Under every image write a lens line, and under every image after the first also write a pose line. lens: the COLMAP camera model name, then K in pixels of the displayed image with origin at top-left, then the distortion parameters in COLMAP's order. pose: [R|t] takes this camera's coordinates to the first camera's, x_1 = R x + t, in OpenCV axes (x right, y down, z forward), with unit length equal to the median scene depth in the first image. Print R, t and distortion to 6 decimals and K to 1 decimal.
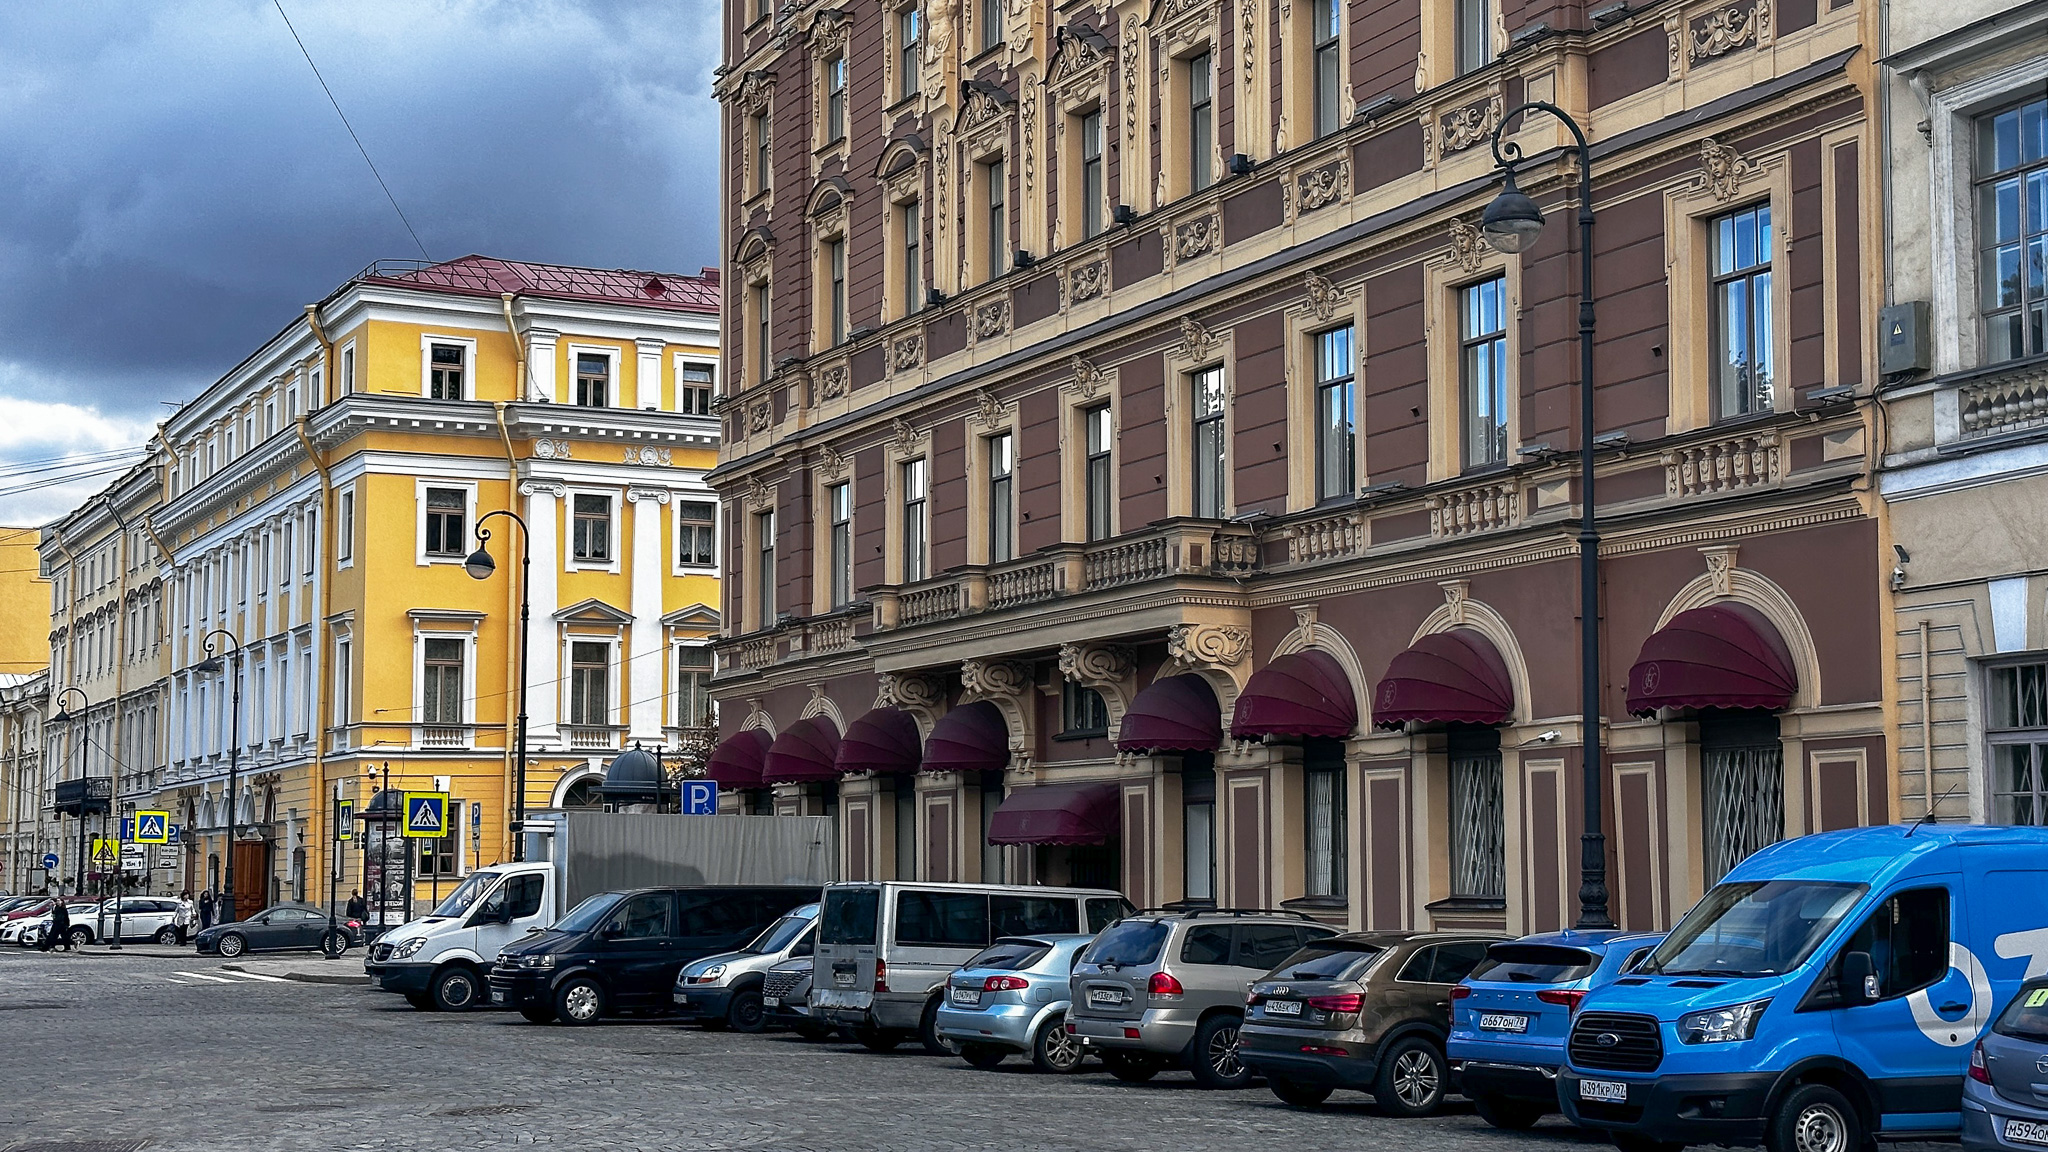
lens RADIAL K [[2953.4, 0, 1031.9], [0, 2953.4, 575.6], [0, 0, 1]] dist [0.179255, 0.000000]
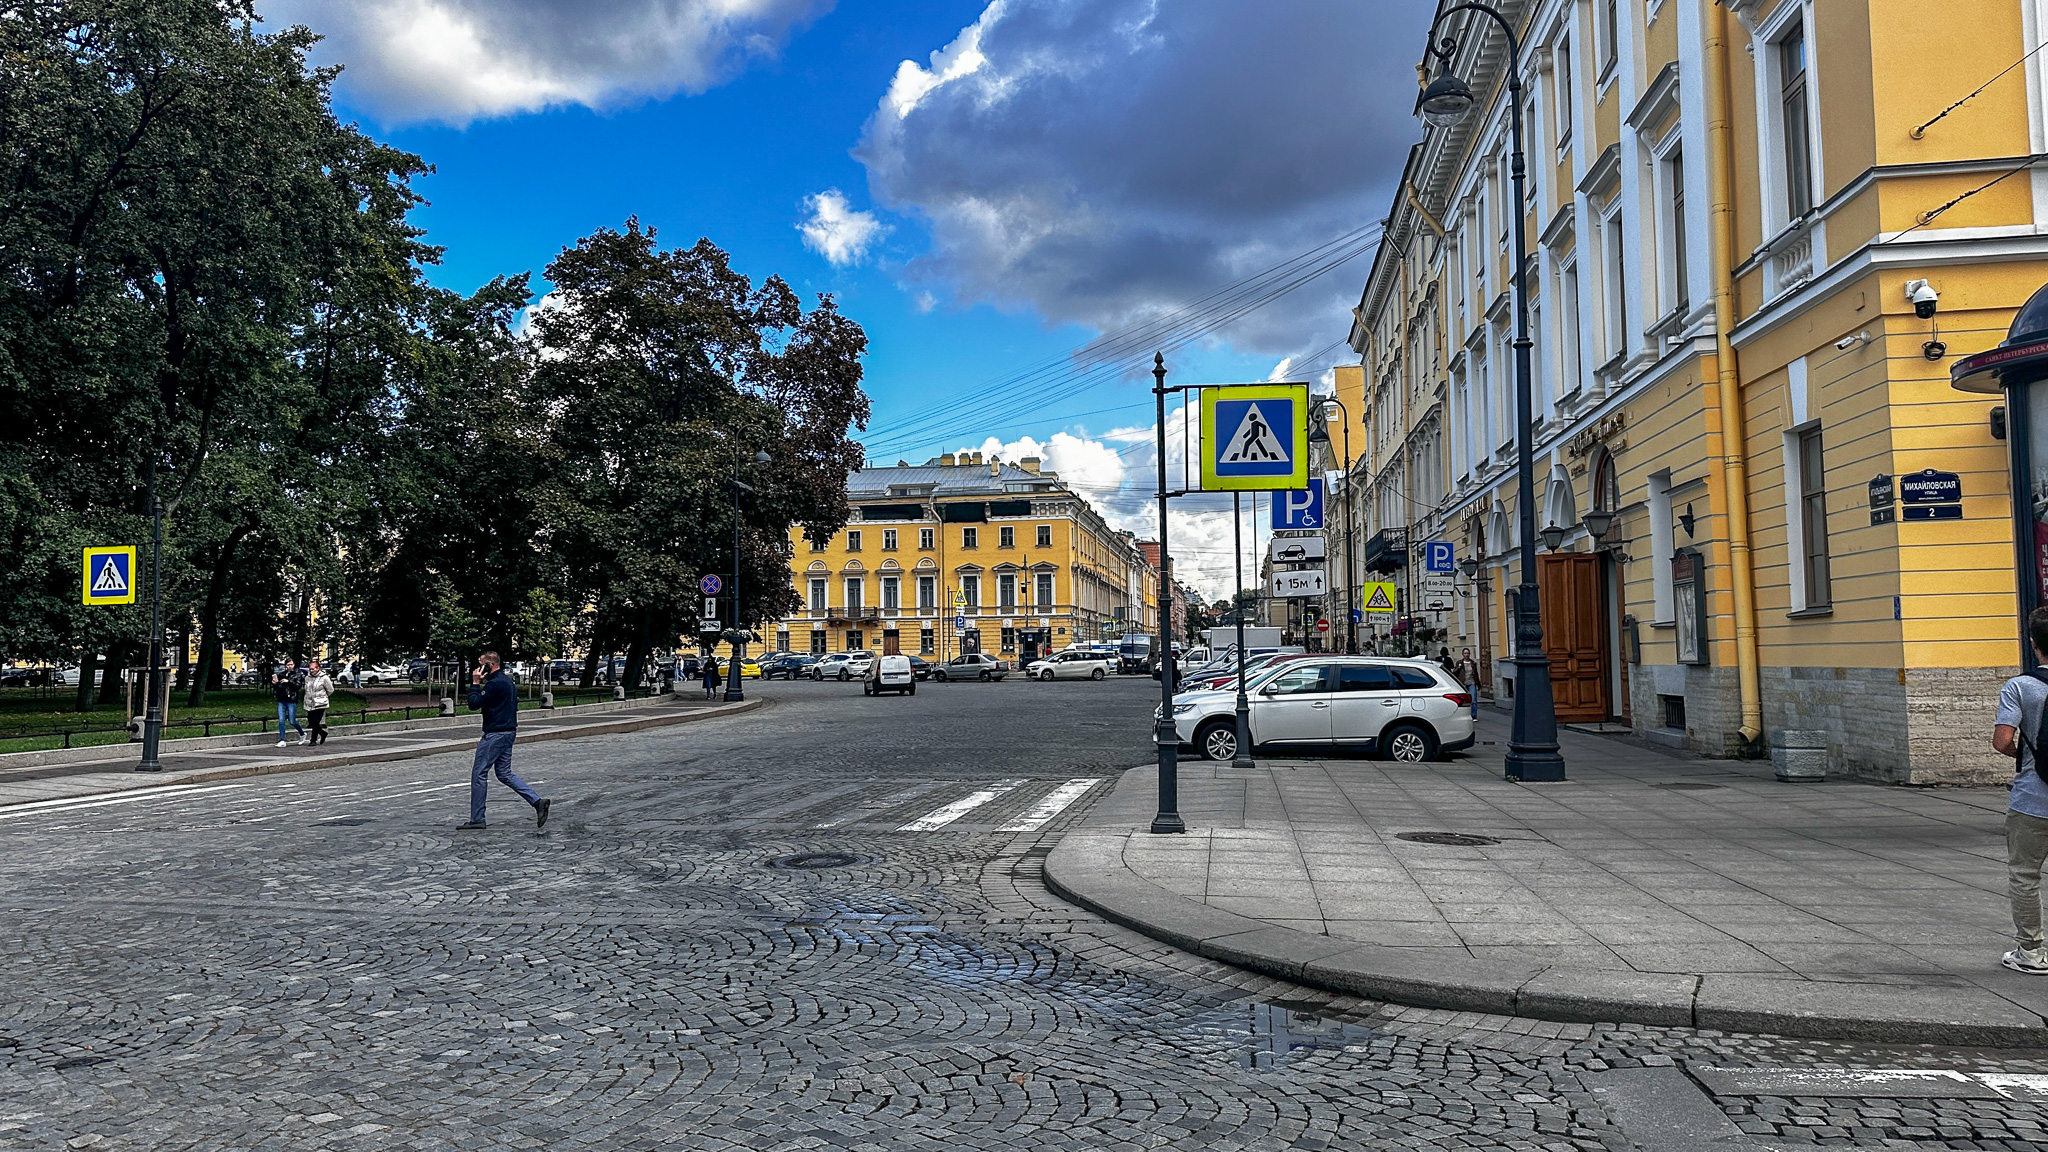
lens RADIAL K [[1447.9, 0, 1018.0], [0, 1447.9, 576.8], [0, 0, 1]] dist [0.087155, -0.087444]
pose [[0.819791, -0.046348, -0.570785, -0.457917], [0.076635, 0.996633, 0.029140, 0.184681], [0.567513, -0.067630, 0.820582, 1.729512]]
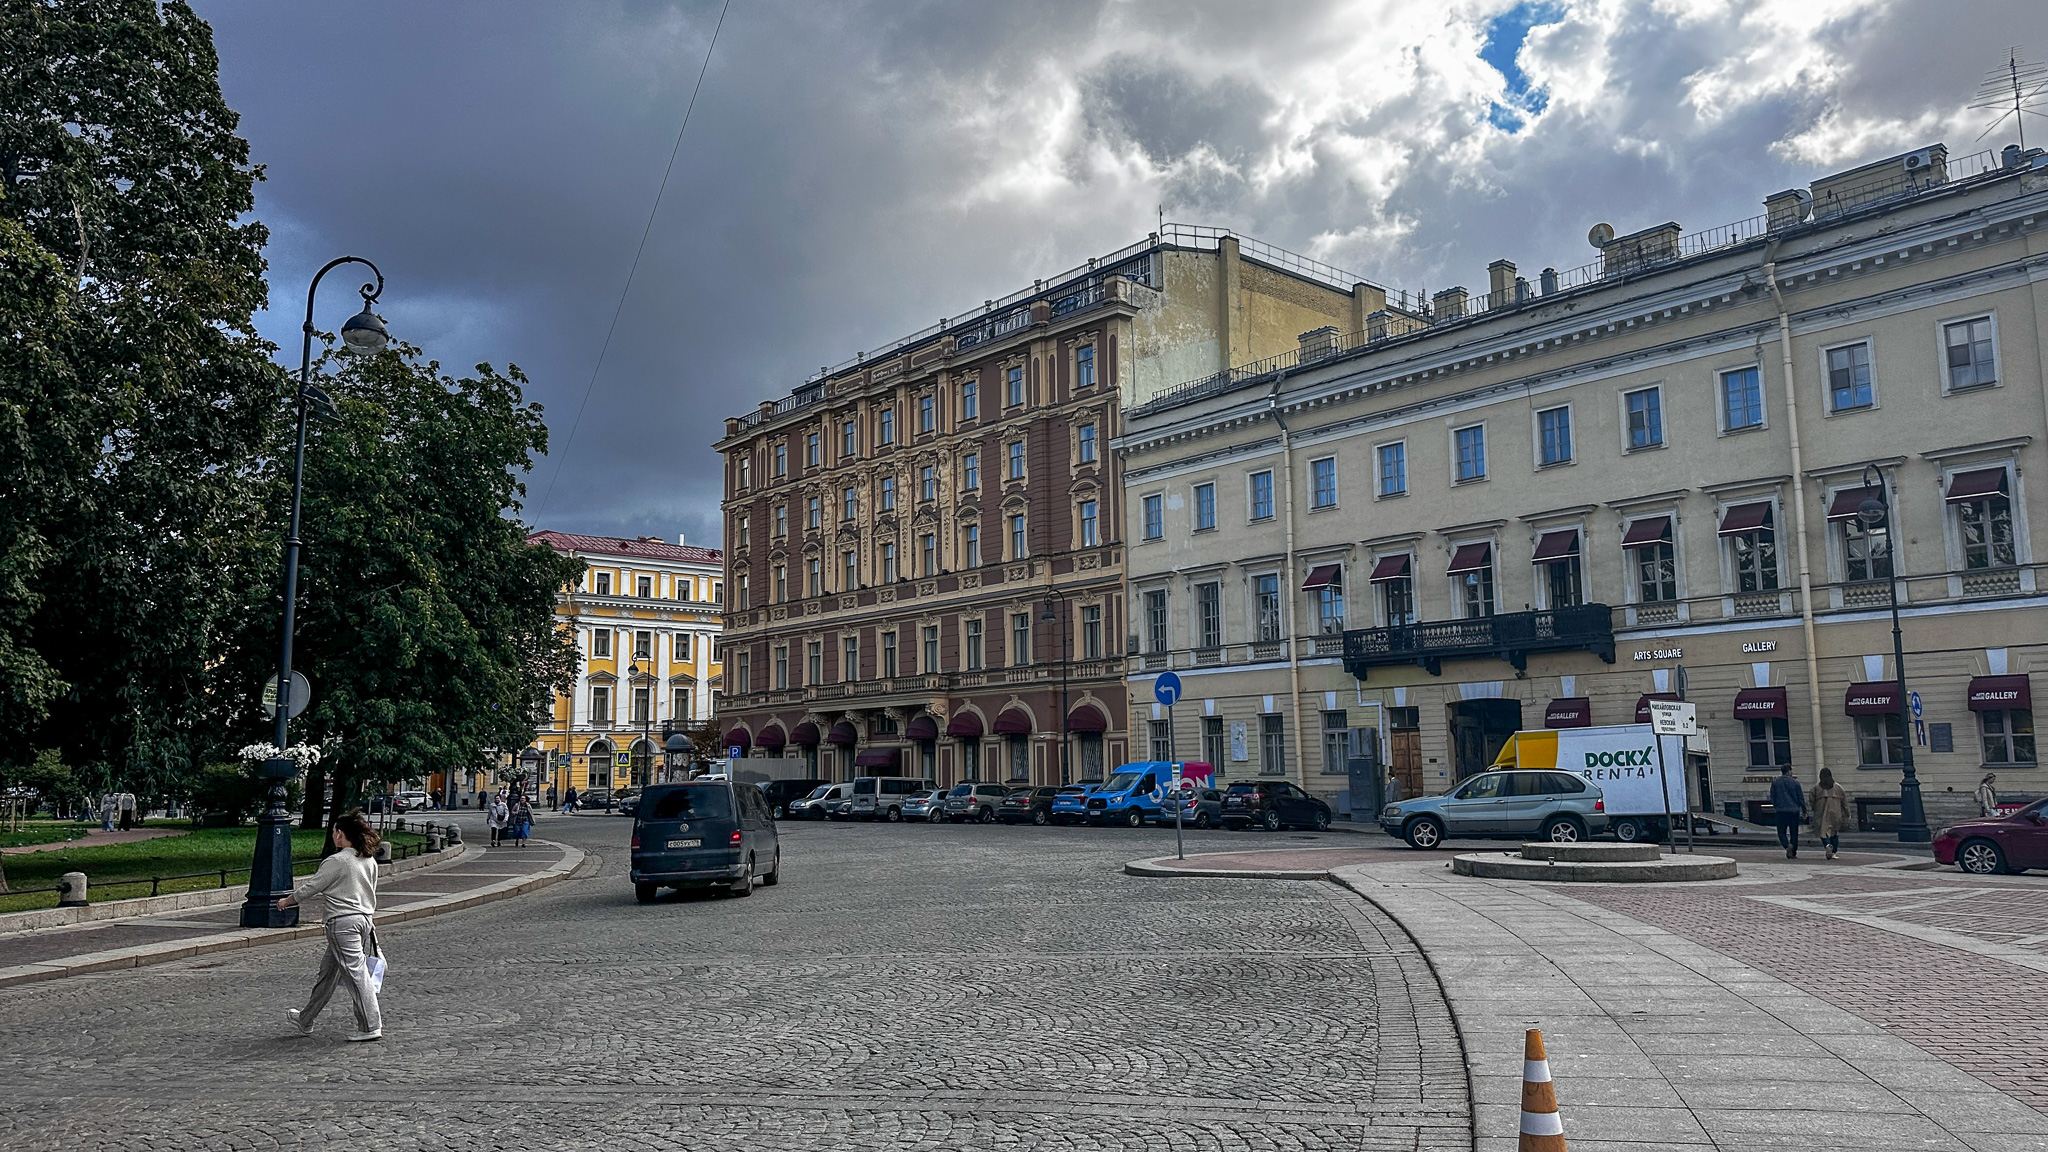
lens RADIAL K [[1447.9, 0, 1018.9], [0, 1447.9, 574.3], [0, 0, 1]] dist [0.087155, -0.087444]
pose [[0.966568, 0.022342, 0.255435, -0.285952], [-0.012883, 0.999170, -0.038643, -0.070435], [-0.256086, 0.034060, 0.966054, -0.690953]]
